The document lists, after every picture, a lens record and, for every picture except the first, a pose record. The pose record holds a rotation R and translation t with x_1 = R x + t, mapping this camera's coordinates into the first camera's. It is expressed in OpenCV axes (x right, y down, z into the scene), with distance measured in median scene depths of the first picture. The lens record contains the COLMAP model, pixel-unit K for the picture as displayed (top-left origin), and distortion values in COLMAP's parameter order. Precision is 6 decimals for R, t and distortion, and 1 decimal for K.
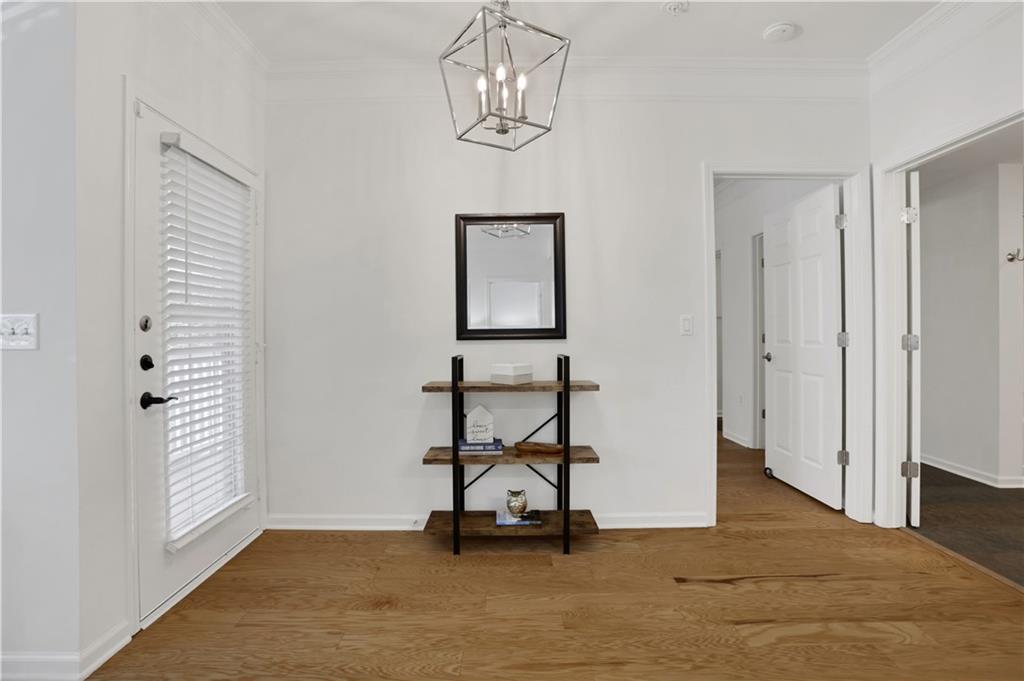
lens RADIAL K [[486.9, 0, 502.1], [0, 486.9, 337.8], [0, 0, 1]] dist [-0.074788, 0.033001]
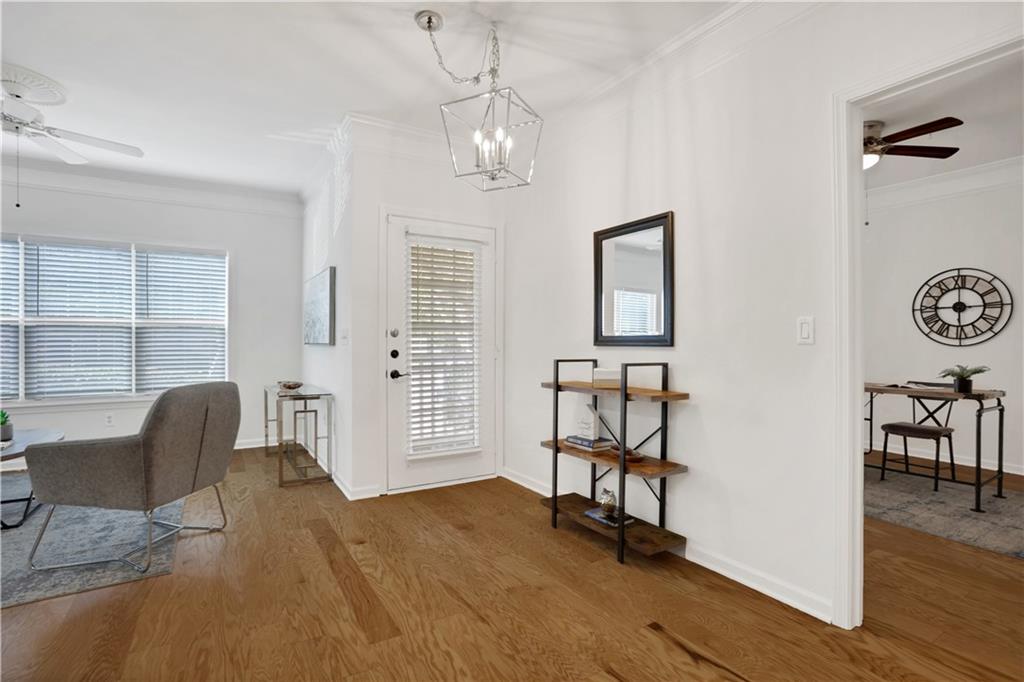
lens RADIAL K [[486.9, 0, 502.1], [0, 486.9, 338.3], [0, 0, 1]] dist [-0.074788, 0.033001]
pose [[0.529681, 0.007498, -0.848164, 0.808820], [-0.011161, 0.999936, 0.001870, -0.012827], [0.848123, 0.008476, 0.529731, 0.252567]]
